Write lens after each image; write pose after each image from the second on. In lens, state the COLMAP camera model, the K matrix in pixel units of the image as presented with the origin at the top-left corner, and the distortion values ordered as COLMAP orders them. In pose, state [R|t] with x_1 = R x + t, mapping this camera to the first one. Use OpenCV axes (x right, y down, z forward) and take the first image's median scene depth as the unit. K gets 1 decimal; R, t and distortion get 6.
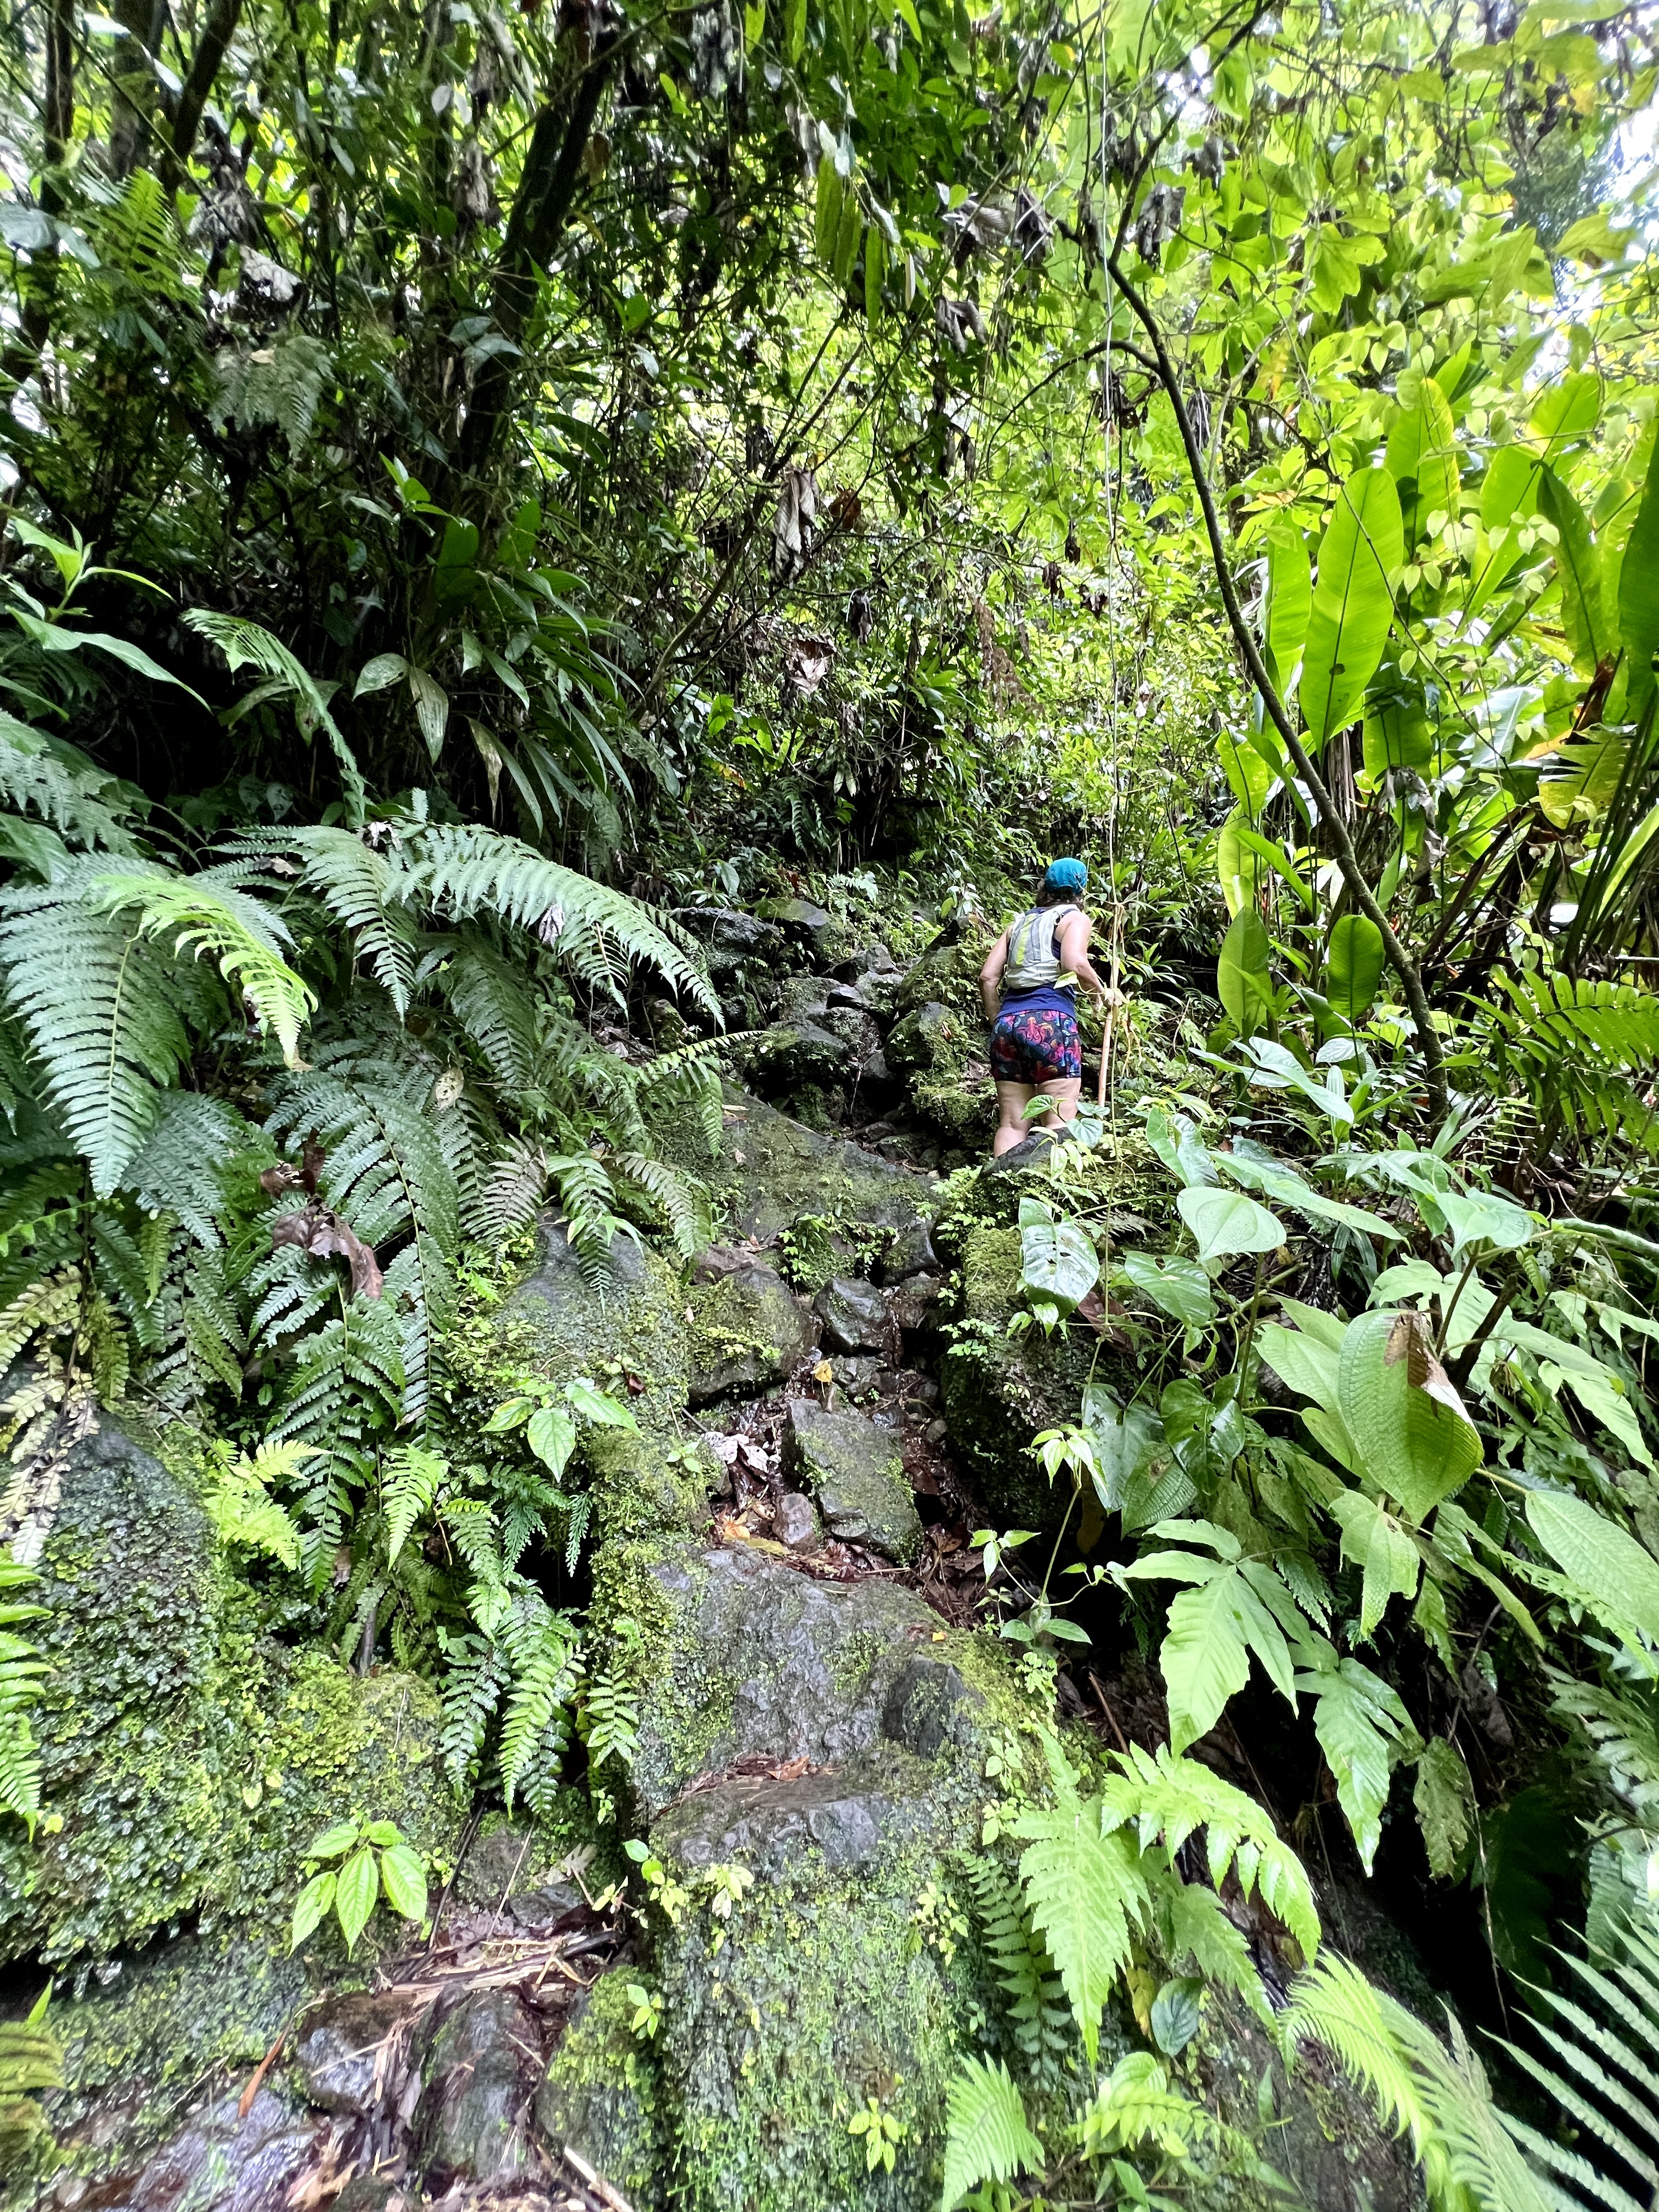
lens RADIAL K [[889.4, 0, 829.4], [0, 889.4, 1106.9], [0, 0, 1]] dist [0.001671, 0.000046]
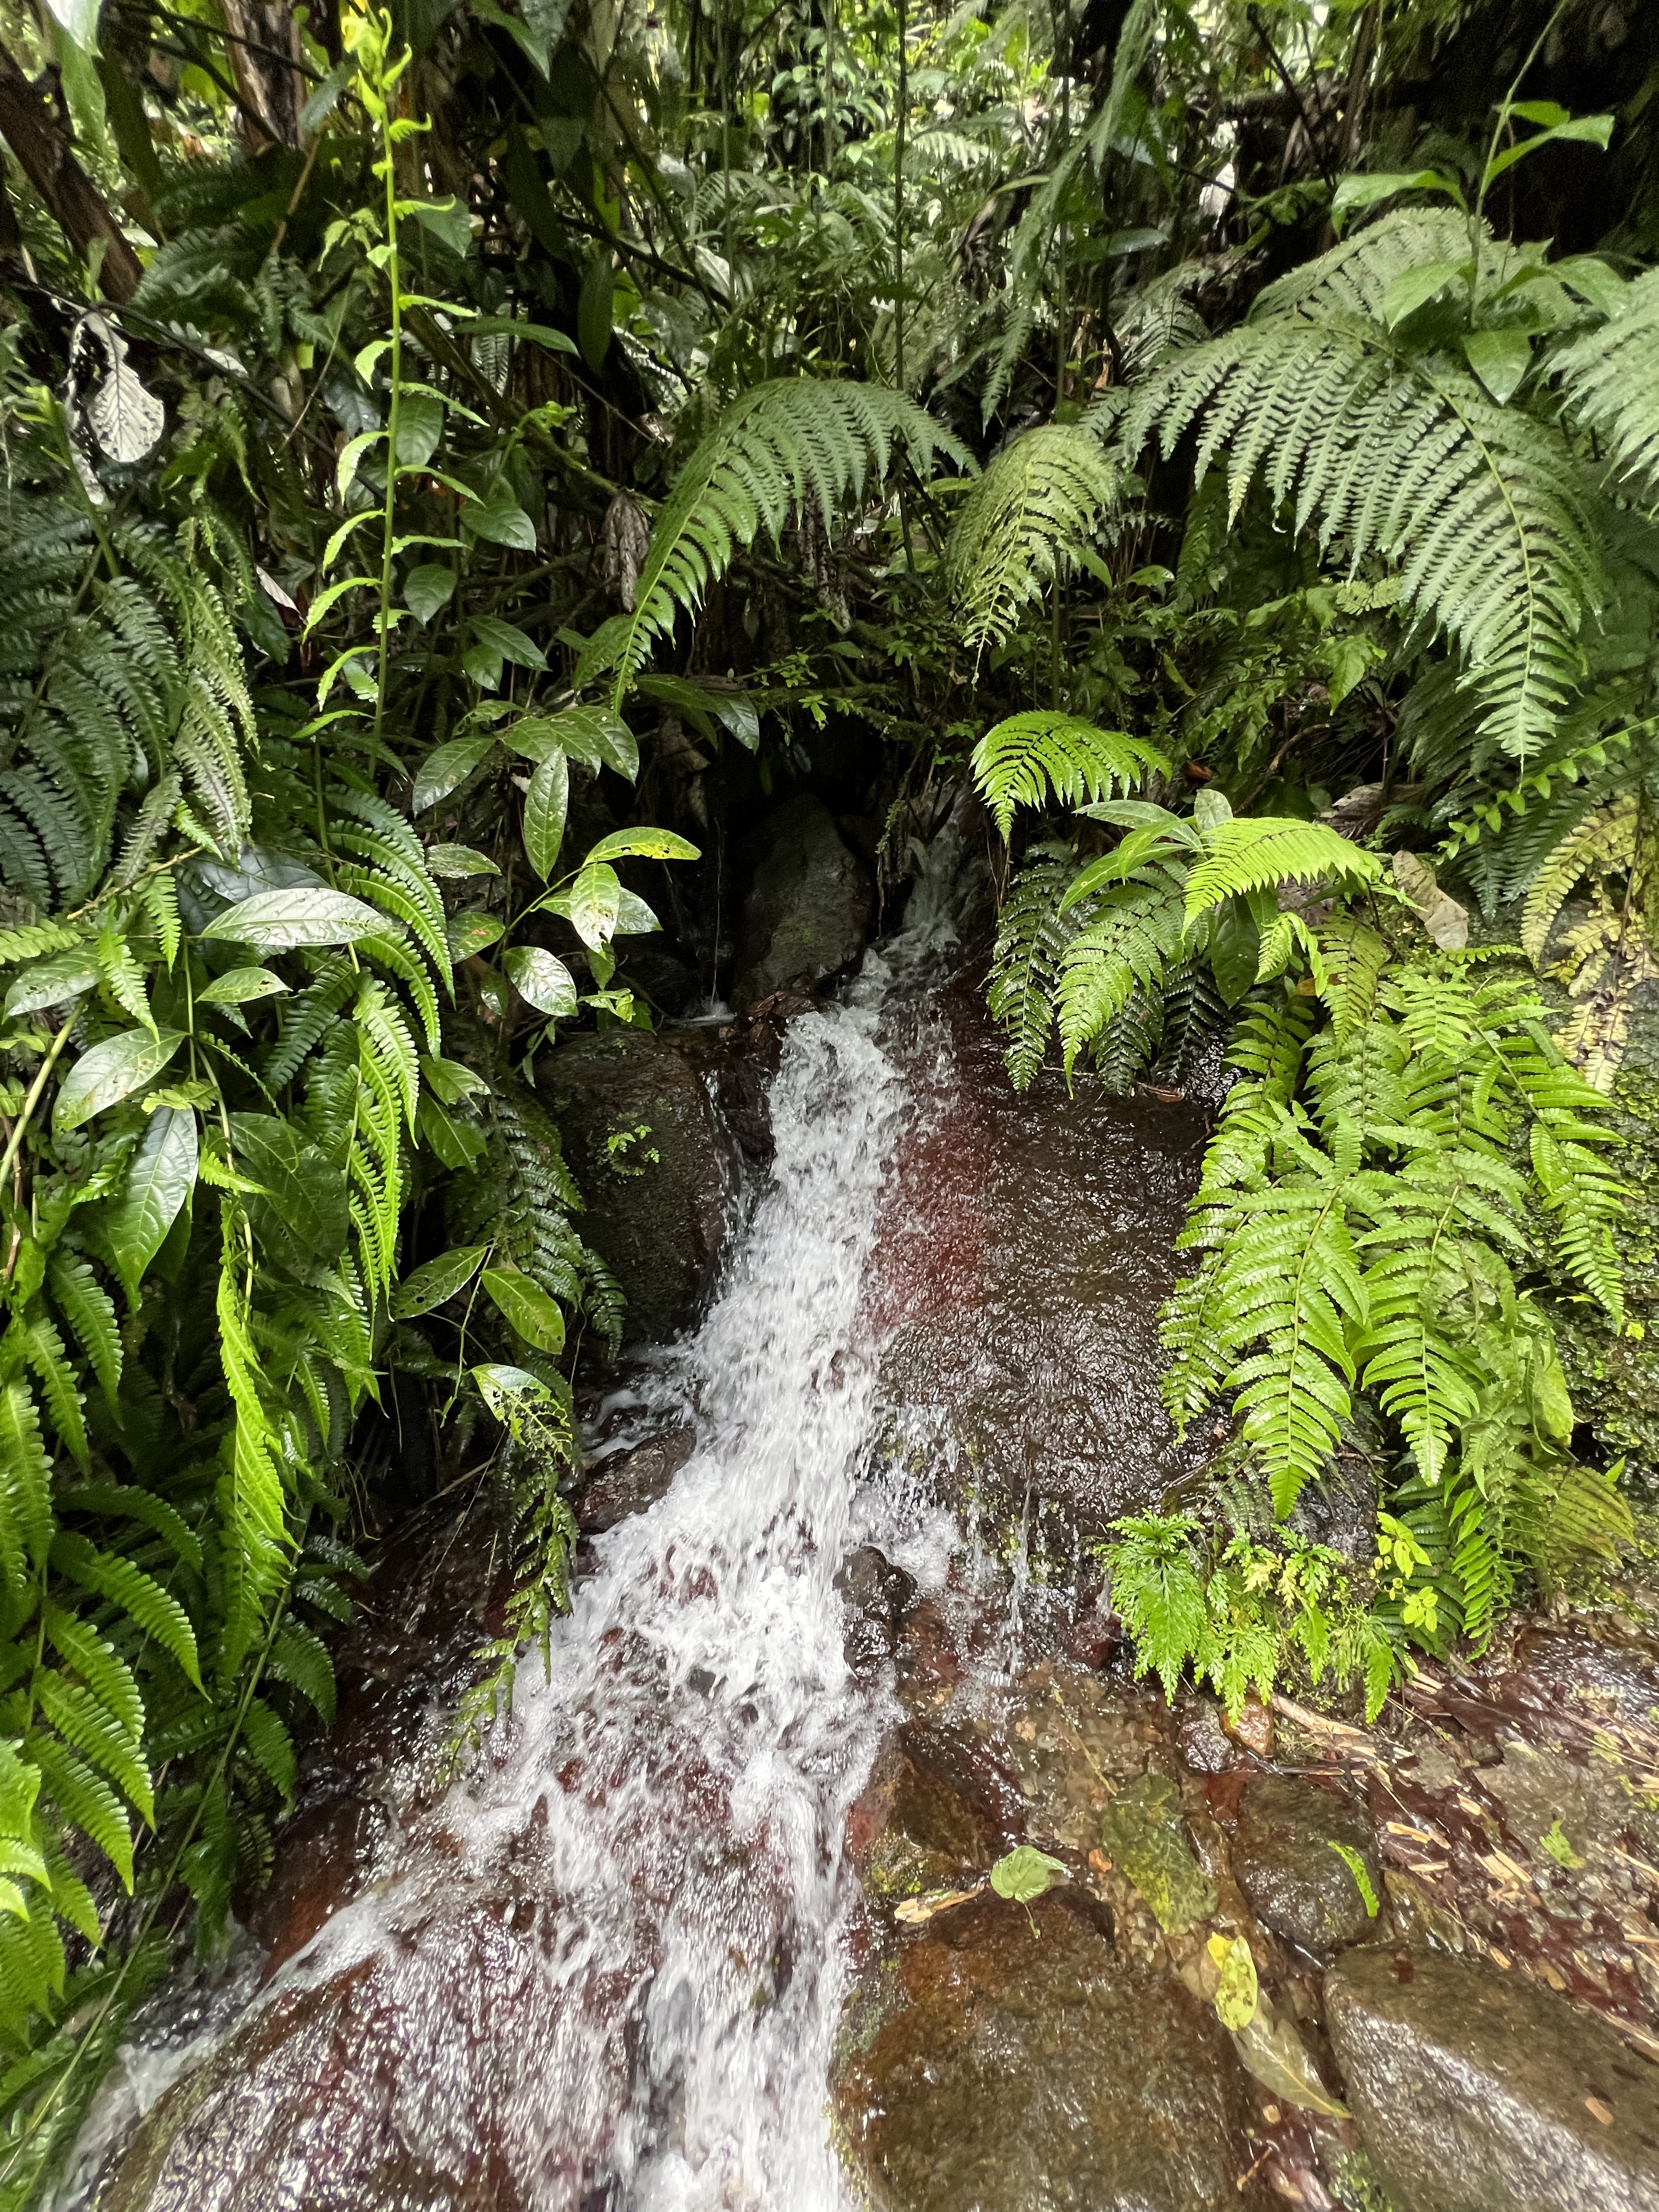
lens RADIAL K [[889.4, 0, 828.7], [0, 889.4, 1105.6], [0, 0, 1]] dist [0.001671, 0.000046]
pose [[0.336345, 0.214461, -0.916994, -0.244020], [0.165802, 0.945029, 0.281832, 0.092047], [0.927029, -0.246832, 0.282298, -0.082064]]
